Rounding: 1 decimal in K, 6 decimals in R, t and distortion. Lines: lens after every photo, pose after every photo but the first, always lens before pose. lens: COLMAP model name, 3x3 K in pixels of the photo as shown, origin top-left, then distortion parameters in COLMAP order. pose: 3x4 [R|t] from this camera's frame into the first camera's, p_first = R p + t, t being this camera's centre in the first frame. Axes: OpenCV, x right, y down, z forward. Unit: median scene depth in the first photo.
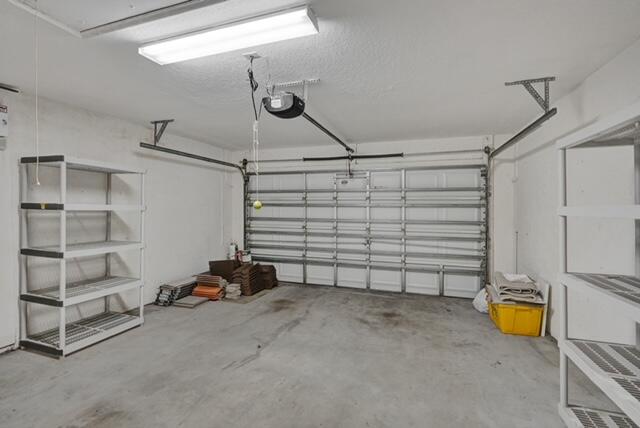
lens RADIAL K [[295.5, 0, 320.0], [0, 295.5, 214.0], [0, 0, 1]] dist [-0.027162, -0.000020]
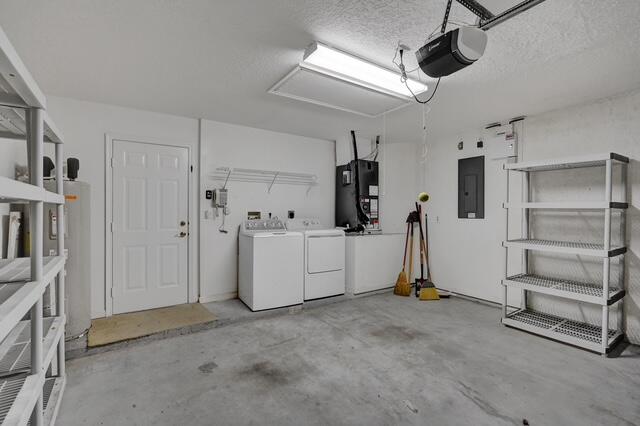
lens RADIAL K [[295.5, 0, 320.0], [0, 295.5, 213.0], [0, 0, 1]] dist [-0.027162, -0.000020]
pose [[-0.601754, 0.003550, -0.798674, 0.607327], [-0.029148, 0.999226, 0.026402, -0.000005], [0.798150, 0.039167, -0.601185, 1.116002]]
